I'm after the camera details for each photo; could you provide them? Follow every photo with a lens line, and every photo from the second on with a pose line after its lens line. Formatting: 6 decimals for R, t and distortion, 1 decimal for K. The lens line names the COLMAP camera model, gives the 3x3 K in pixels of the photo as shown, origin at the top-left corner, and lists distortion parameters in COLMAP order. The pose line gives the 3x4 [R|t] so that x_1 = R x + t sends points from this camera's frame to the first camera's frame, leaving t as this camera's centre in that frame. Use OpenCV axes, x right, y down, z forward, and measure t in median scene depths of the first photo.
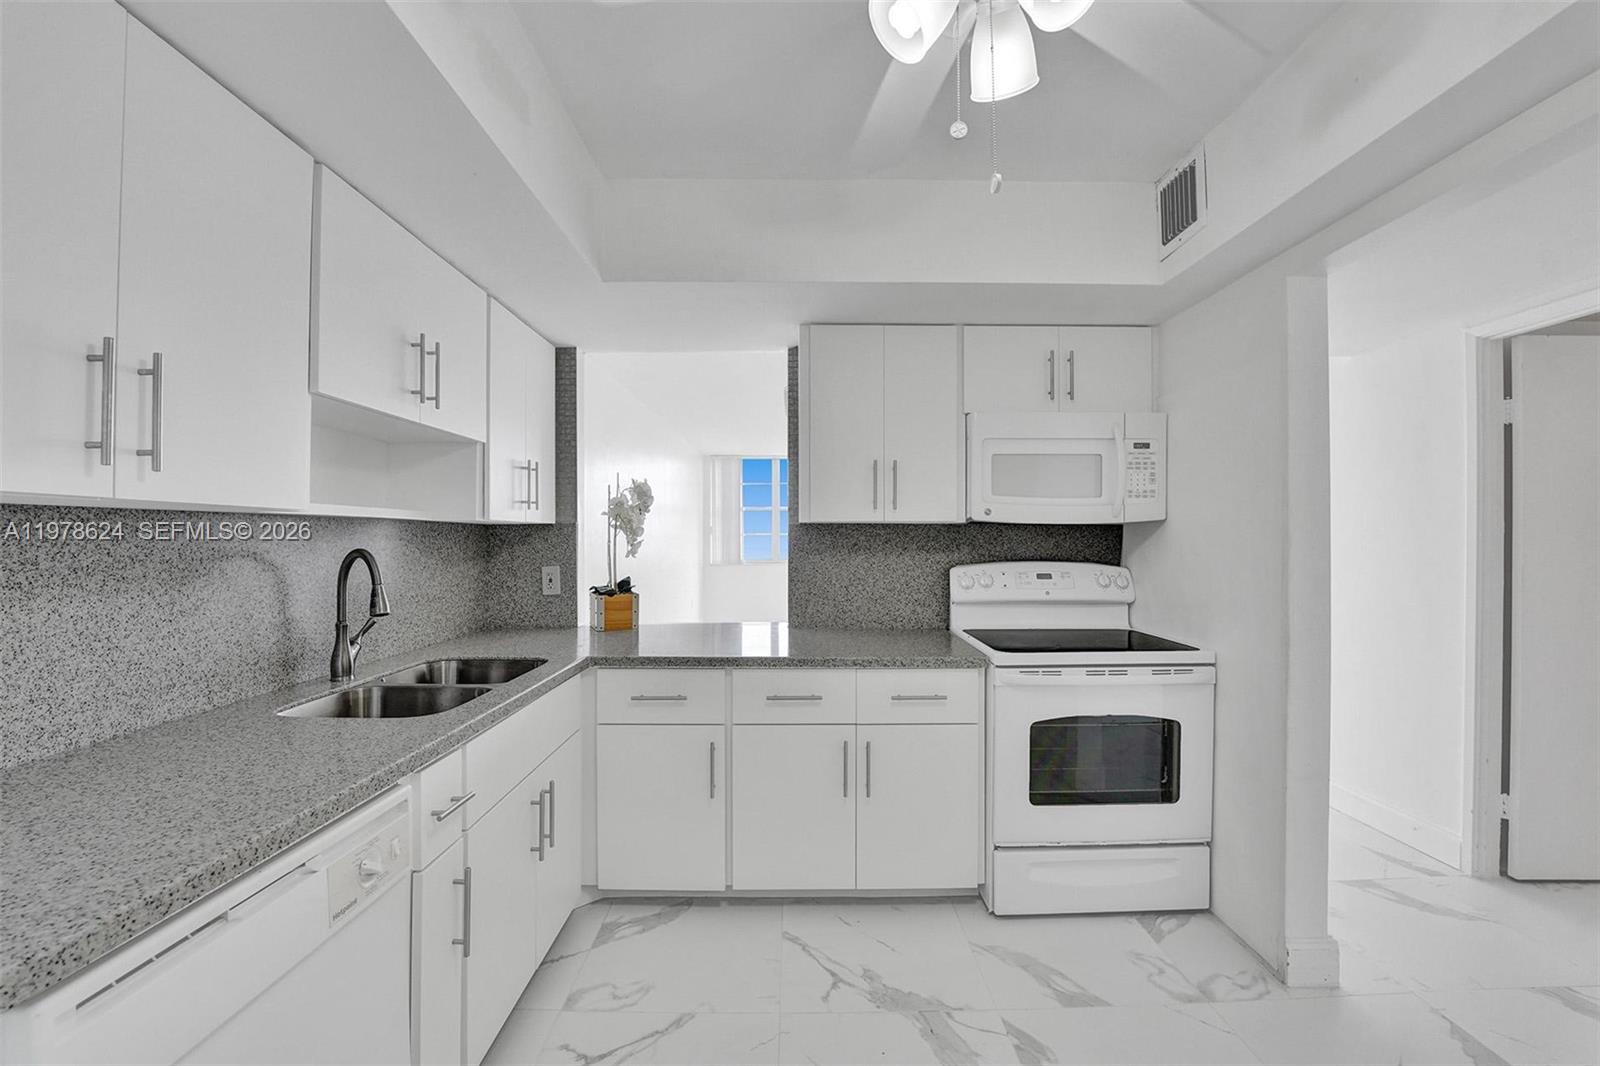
lens RADIAL K [[658.5, 0, 812.8], [0, 658.5, 551.2], [0, 0, 1]] dist [-0.045647, 0.006116]
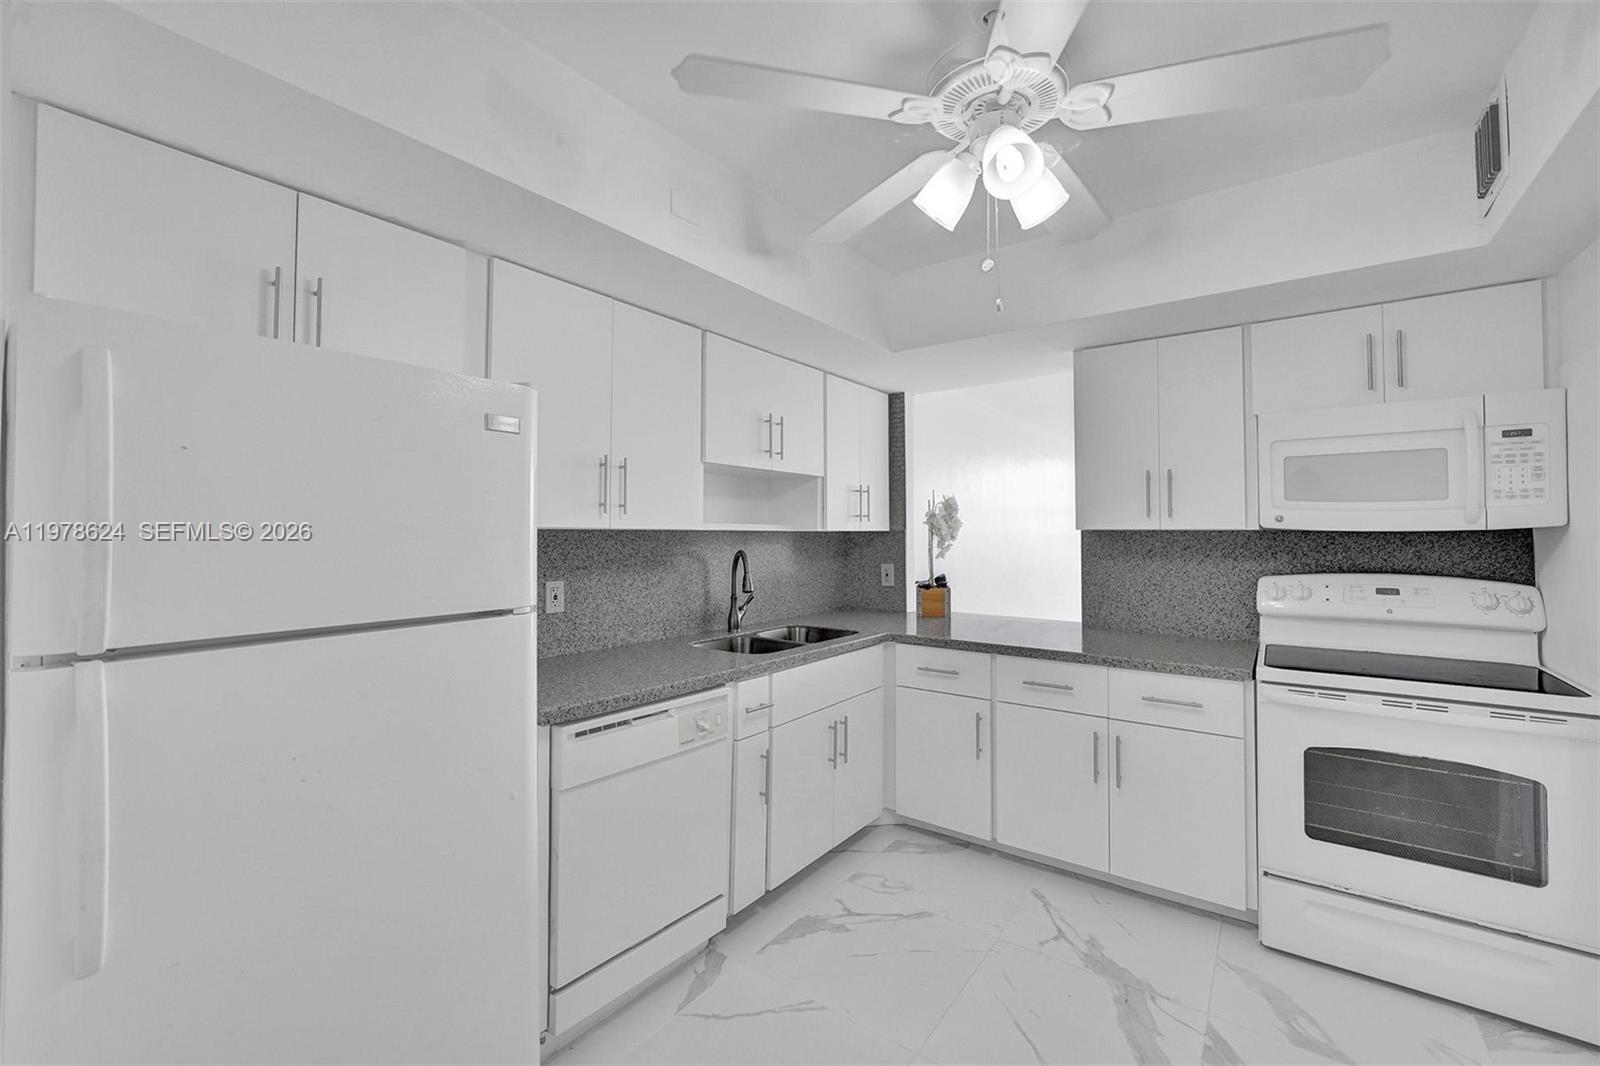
lens RADIAL K [[658.5, 0, 812.8], [0, 658.5, 551.2], [0, 0, 1]] dist [-0.045647, 0.006116]
pose [[0.795412, 0.016773, -0.605837, 0.313773], [-0.013871, 0.999859, 0.009469, -0.014412], [0.605911, 0.000872, 0.795532, -0.142403]]
